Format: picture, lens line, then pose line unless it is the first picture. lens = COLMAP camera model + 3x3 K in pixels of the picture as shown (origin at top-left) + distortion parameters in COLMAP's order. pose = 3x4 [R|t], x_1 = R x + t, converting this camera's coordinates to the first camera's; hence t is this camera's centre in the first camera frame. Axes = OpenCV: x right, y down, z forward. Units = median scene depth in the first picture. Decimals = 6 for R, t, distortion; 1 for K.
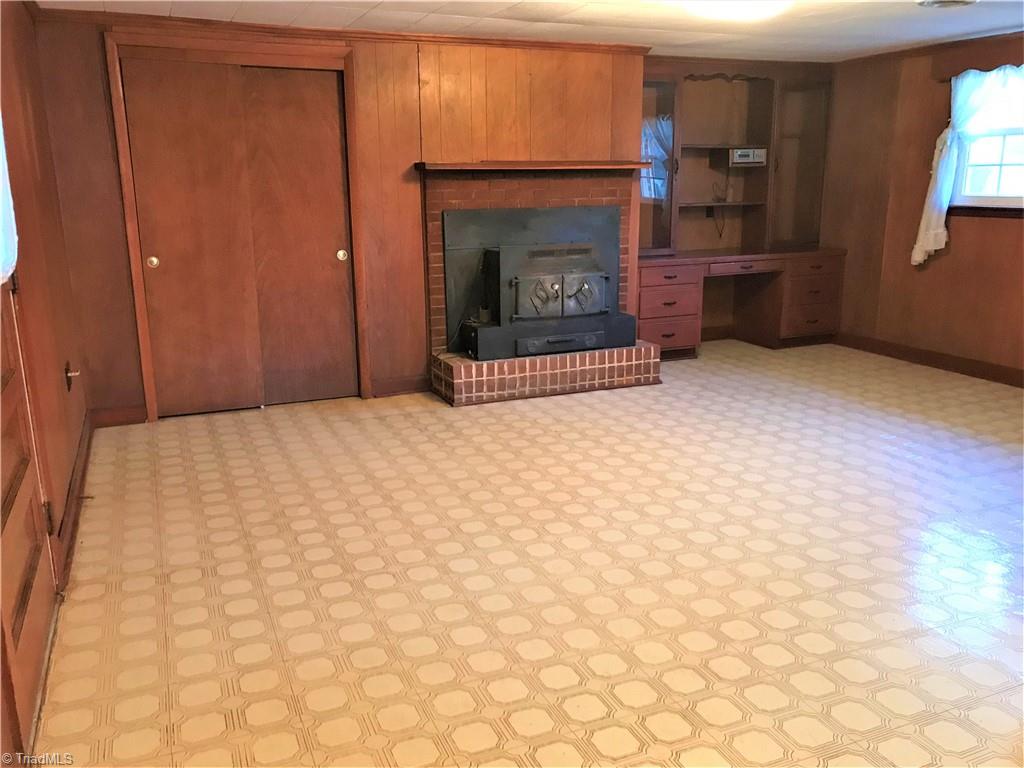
lens RADIAL K [[848.7, 0, 515.6], [0, 848.7, 386.2], [0, 0, 1]] dist [0.078103, -0.036211]
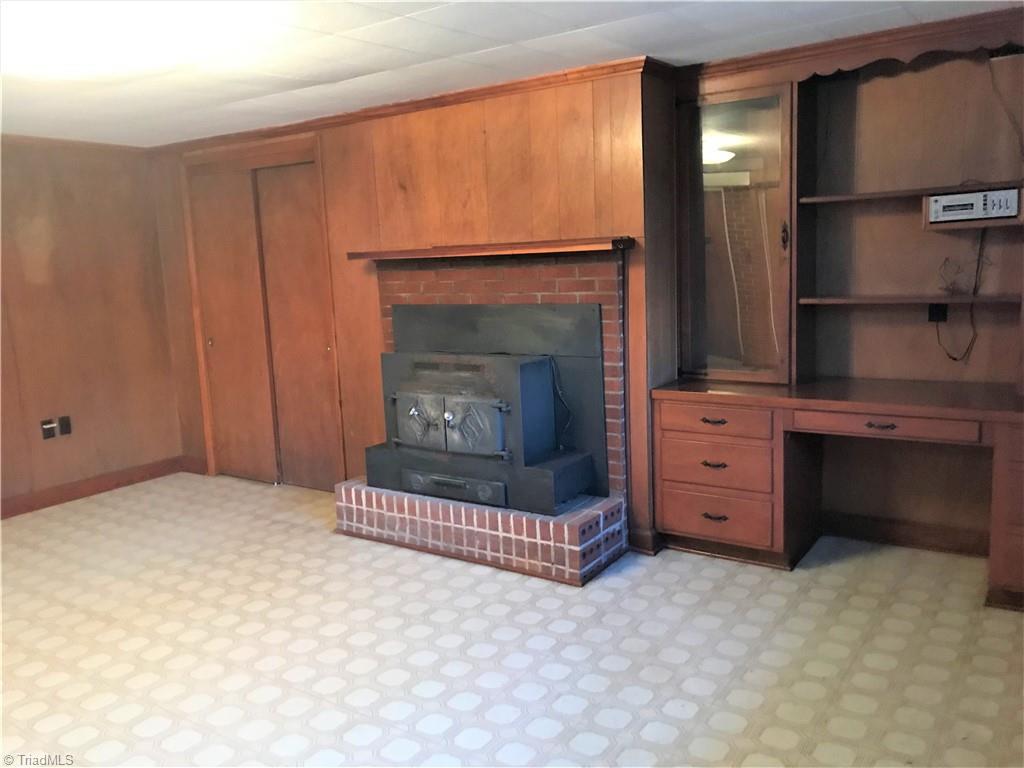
lens RADIAL K [[848.7, 0, 514.2], [0, 848.7, 381.7], [0, 0, 1]] dist [0.078103, -0.036211]
pose [[0.522182, 0.114883, -0.845061, 0.706429], [-0.161273, 0.986309, 0.034431, -0.177805], [0.837447, 0.118306, 0.533560, 0.649715]]
